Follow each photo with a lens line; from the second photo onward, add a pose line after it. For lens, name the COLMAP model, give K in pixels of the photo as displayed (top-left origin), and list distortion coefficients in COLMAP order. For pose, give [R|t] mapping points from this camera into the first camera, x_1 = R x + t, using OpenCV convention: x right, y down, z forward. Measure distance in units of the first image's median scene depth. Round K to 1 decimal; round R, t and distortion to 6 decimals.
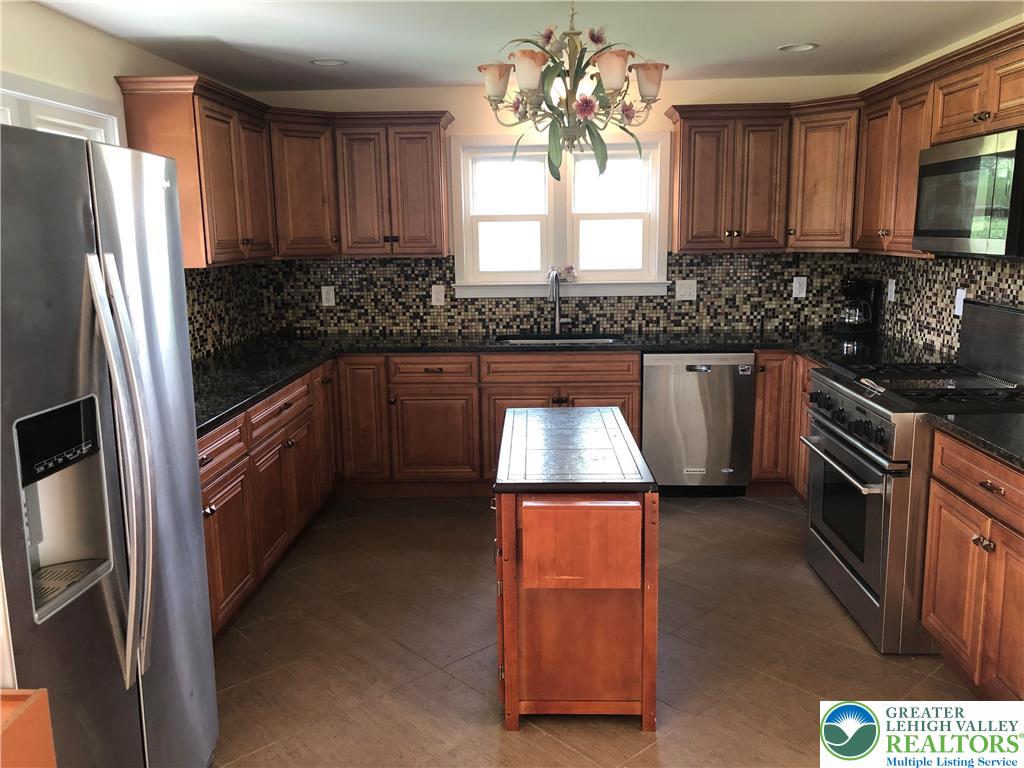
lens RADIAL K [[831.7, 0, 513.8], [0, 831.7, 382.5], [0, 0, 1]] dist [0.037137, -0.020626]
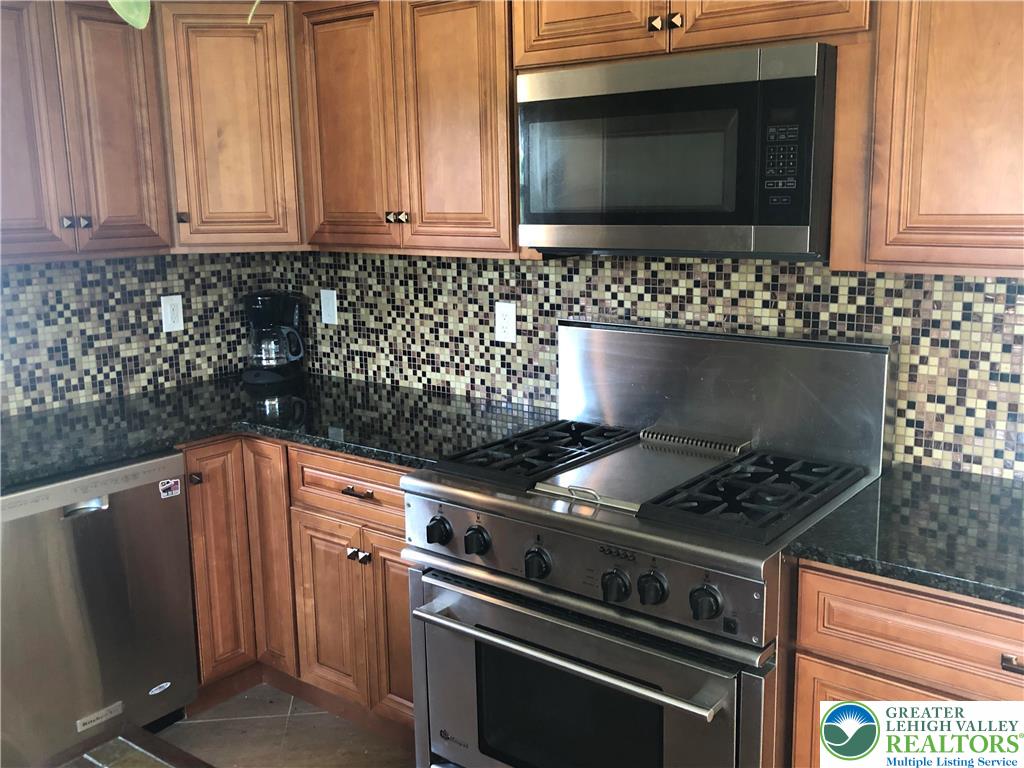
lens RADIAL K [[969.2, 0, 514.2], [0, 969.2, 377.2], [0, 0, 1]] dist [-0.003983, 0.000000]
pose [[0.572867, -0.148730, 0.806041, -0.062663], [0.155584, 0.985252, 0.071221, -0.082505], [-0.804746, 0.084607, 0.587558, 0.431105]]
